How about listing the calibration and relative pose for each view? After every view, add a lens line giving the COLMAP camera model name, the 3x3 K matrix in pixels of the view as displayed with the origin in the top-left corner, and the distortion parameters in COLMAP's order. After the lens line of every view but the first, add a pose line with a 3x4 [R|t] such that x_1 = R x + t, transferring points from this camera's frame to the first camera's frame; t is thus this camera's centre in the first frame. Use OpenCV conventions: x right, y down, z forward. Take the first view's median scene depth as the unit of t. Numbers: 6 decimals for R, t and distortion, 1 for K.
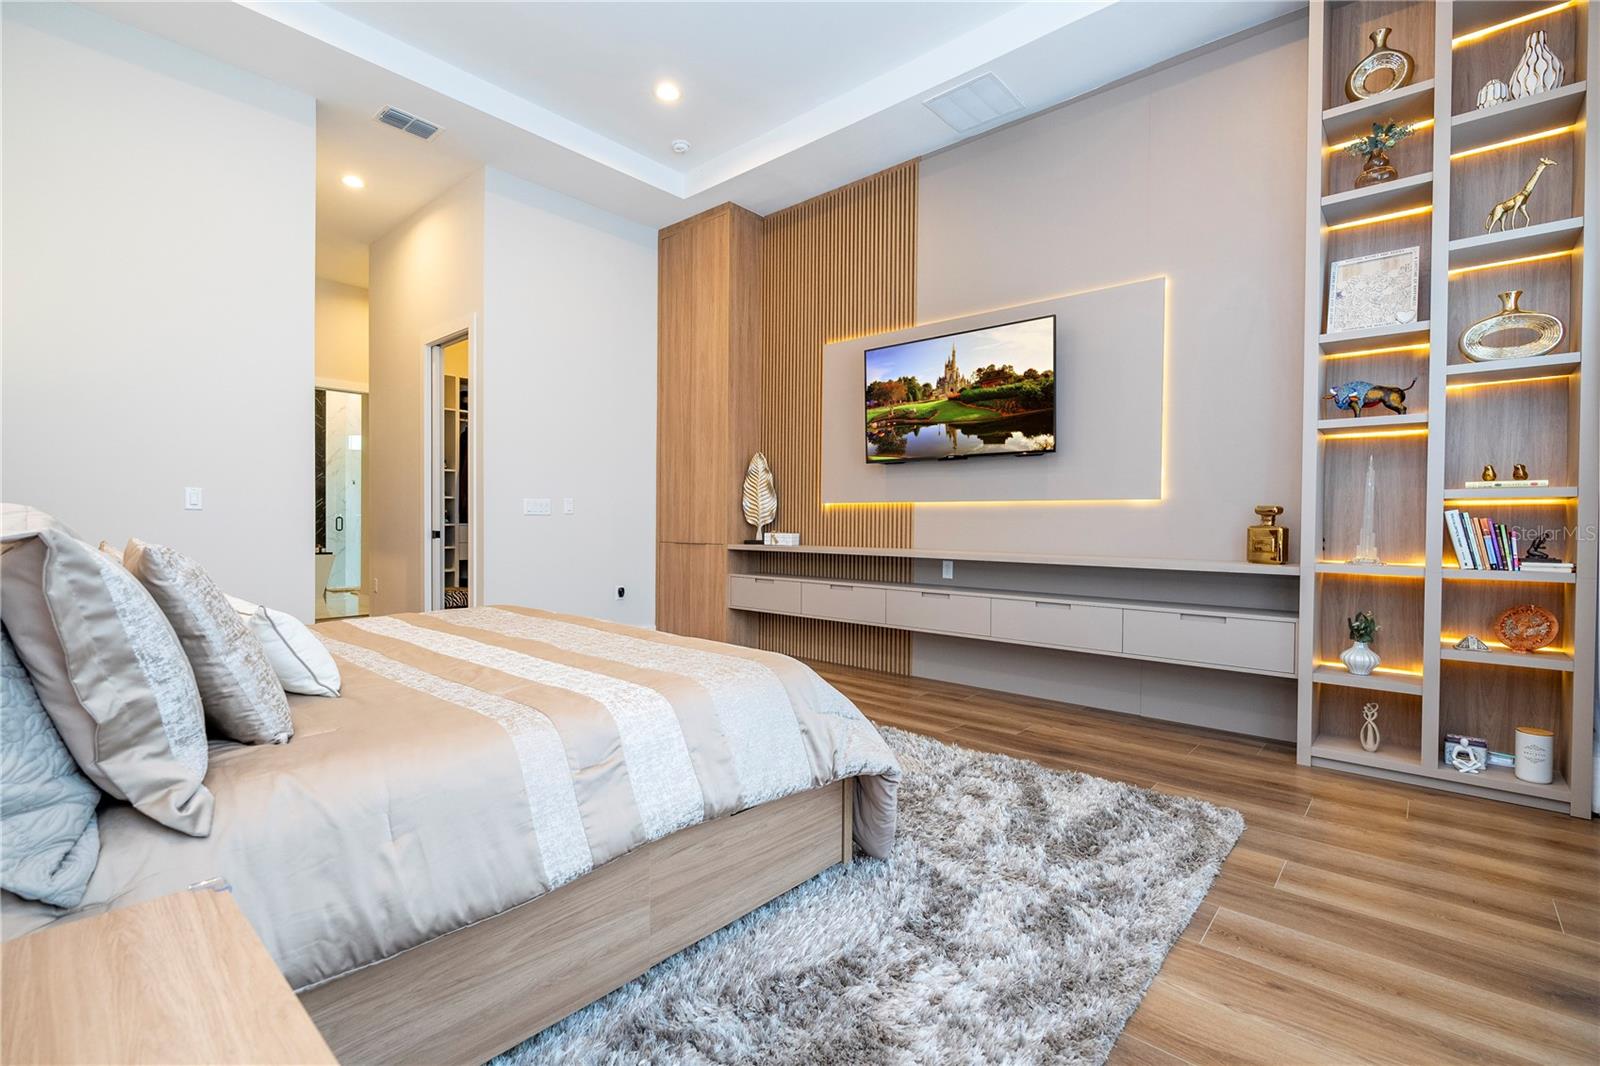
lens RADIAL K [[720.7, 0, 799.3], [0, 720.7, 526.5], [0, 0, 1]] dist [-0.004515, 0.002519]
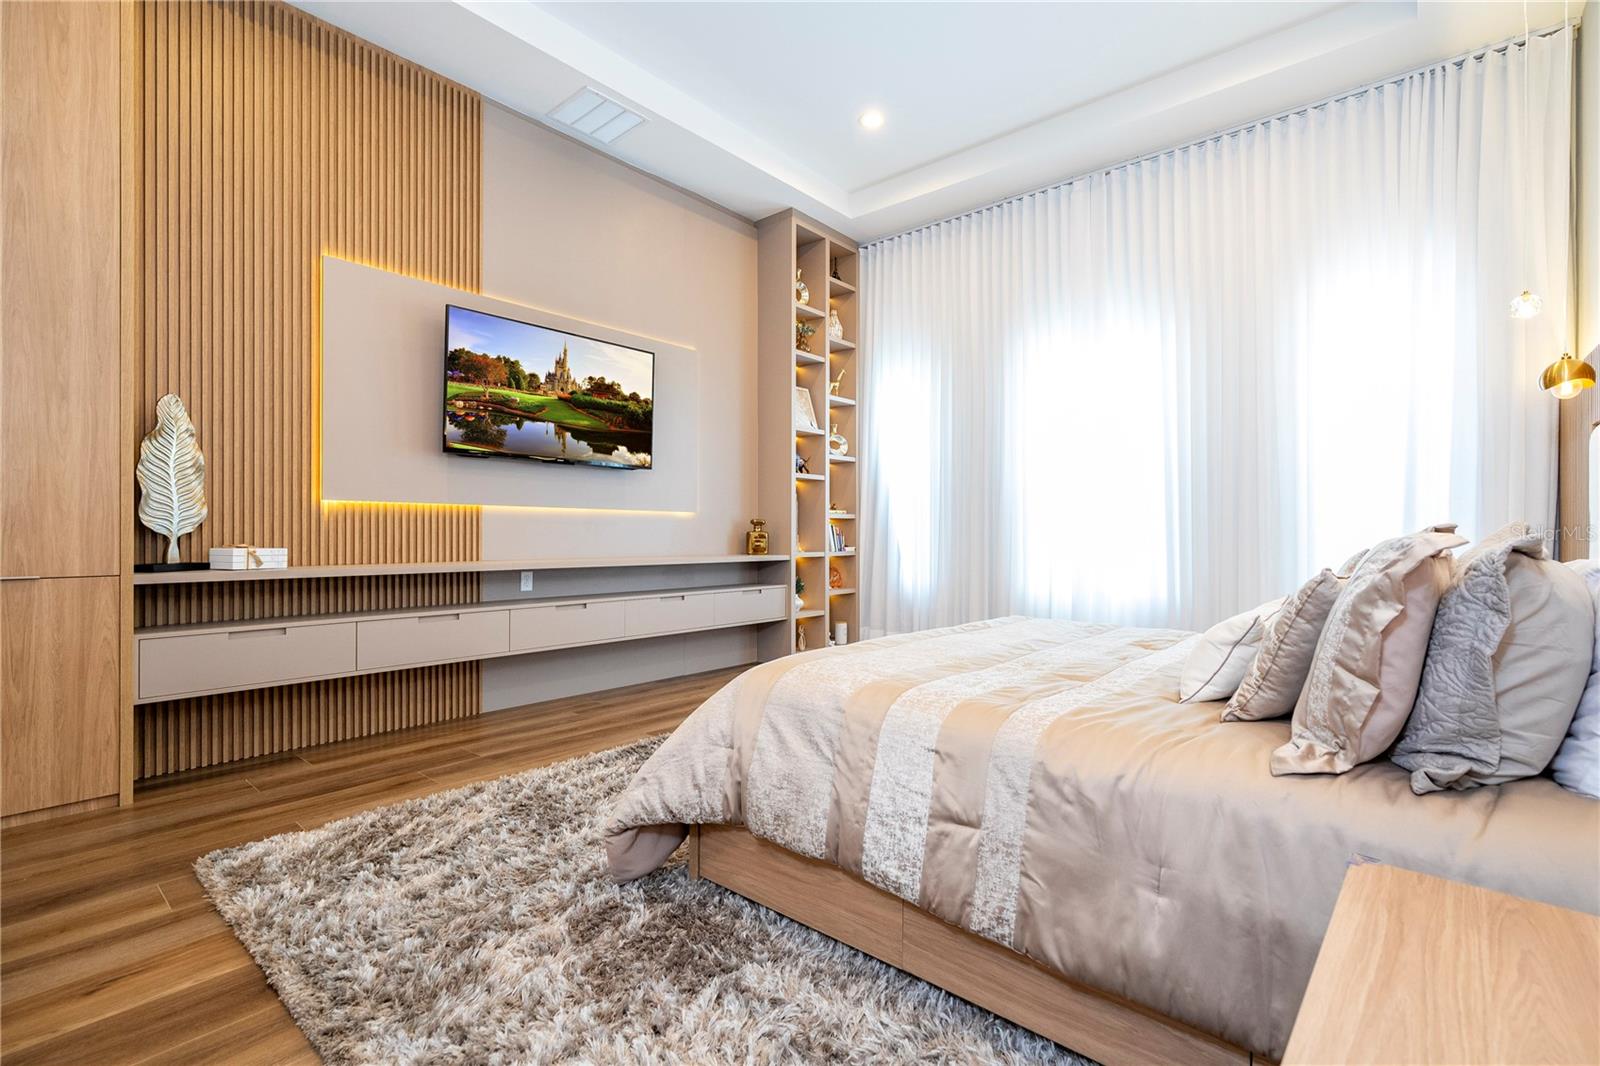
lens RADIAL K [[720.7, 0, 798.4], [0, 720.7, 536.2], [0, 0, 1]] dist [-0.004515, 0.002519]
pose [[-0.027688, -0.005753, 0.999600, -0.739388], [0.008724, 0.999944, 0.005997, 0.000640], [-0.999579, 0.008887, -0.027636, 0.710330]]
